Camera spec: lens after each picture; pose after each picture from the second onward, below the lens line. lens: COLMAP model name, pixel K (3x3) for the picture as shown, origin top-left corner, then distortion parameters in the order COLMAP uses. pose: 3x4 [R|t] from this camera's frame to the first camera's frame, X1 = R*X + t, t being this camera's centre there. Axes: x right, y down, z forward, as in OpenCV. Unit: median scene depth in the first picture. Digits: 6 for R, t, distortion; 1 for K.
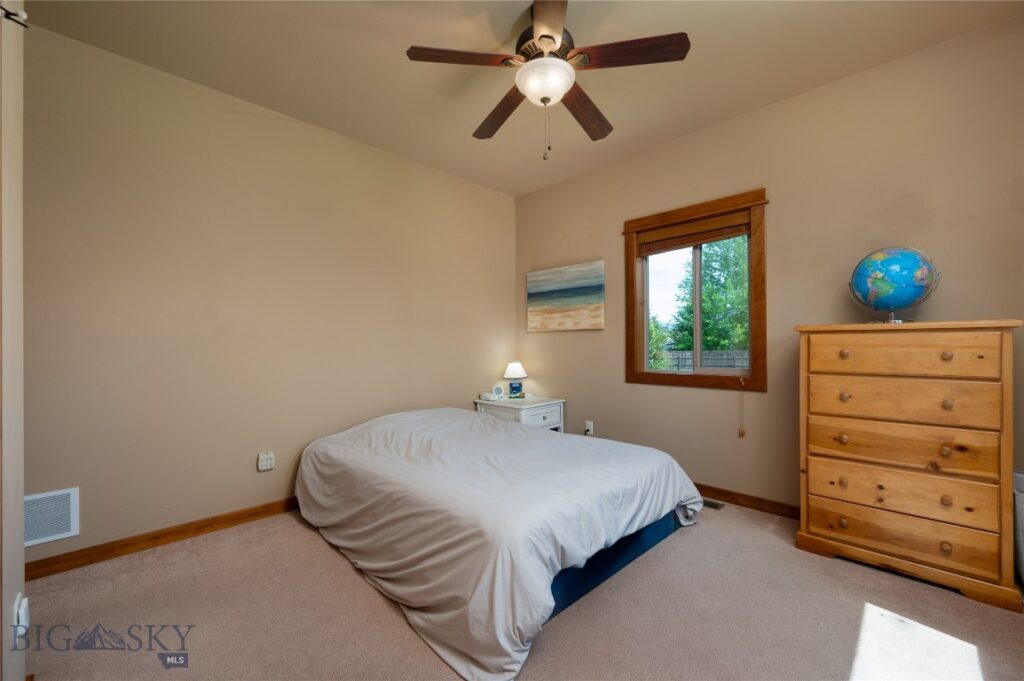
lens RADIAL K [[403.0, 0, 516.7], [0, 403.0, 343.5], [0, 0, 1]] dist [0.000596, 0.000101]
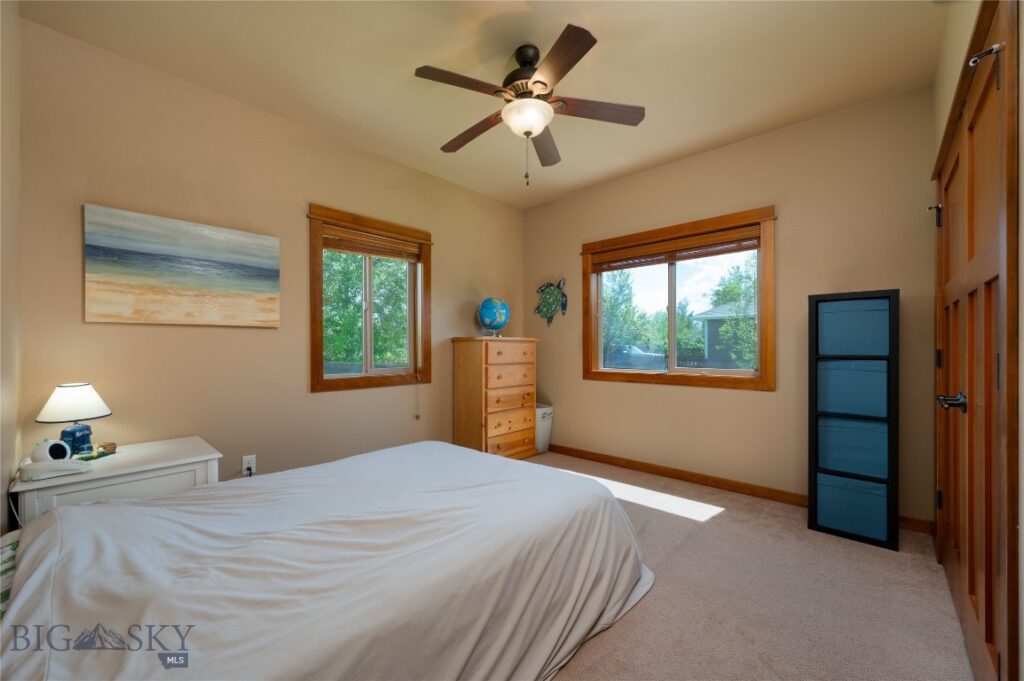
lens RADIAL K [[403.0, 0, 516.7], [0, 403.0, 343.5], [0, 0, 1]] dist [0.000596, 0.000101]
pose [[-0.035438, 0.013593, 0.999279, -0.590721], [-0.000836, 0.999907, -0.013631, 0.004569], [-0.999372, -0.001319, -0.035423, 0.593021]]
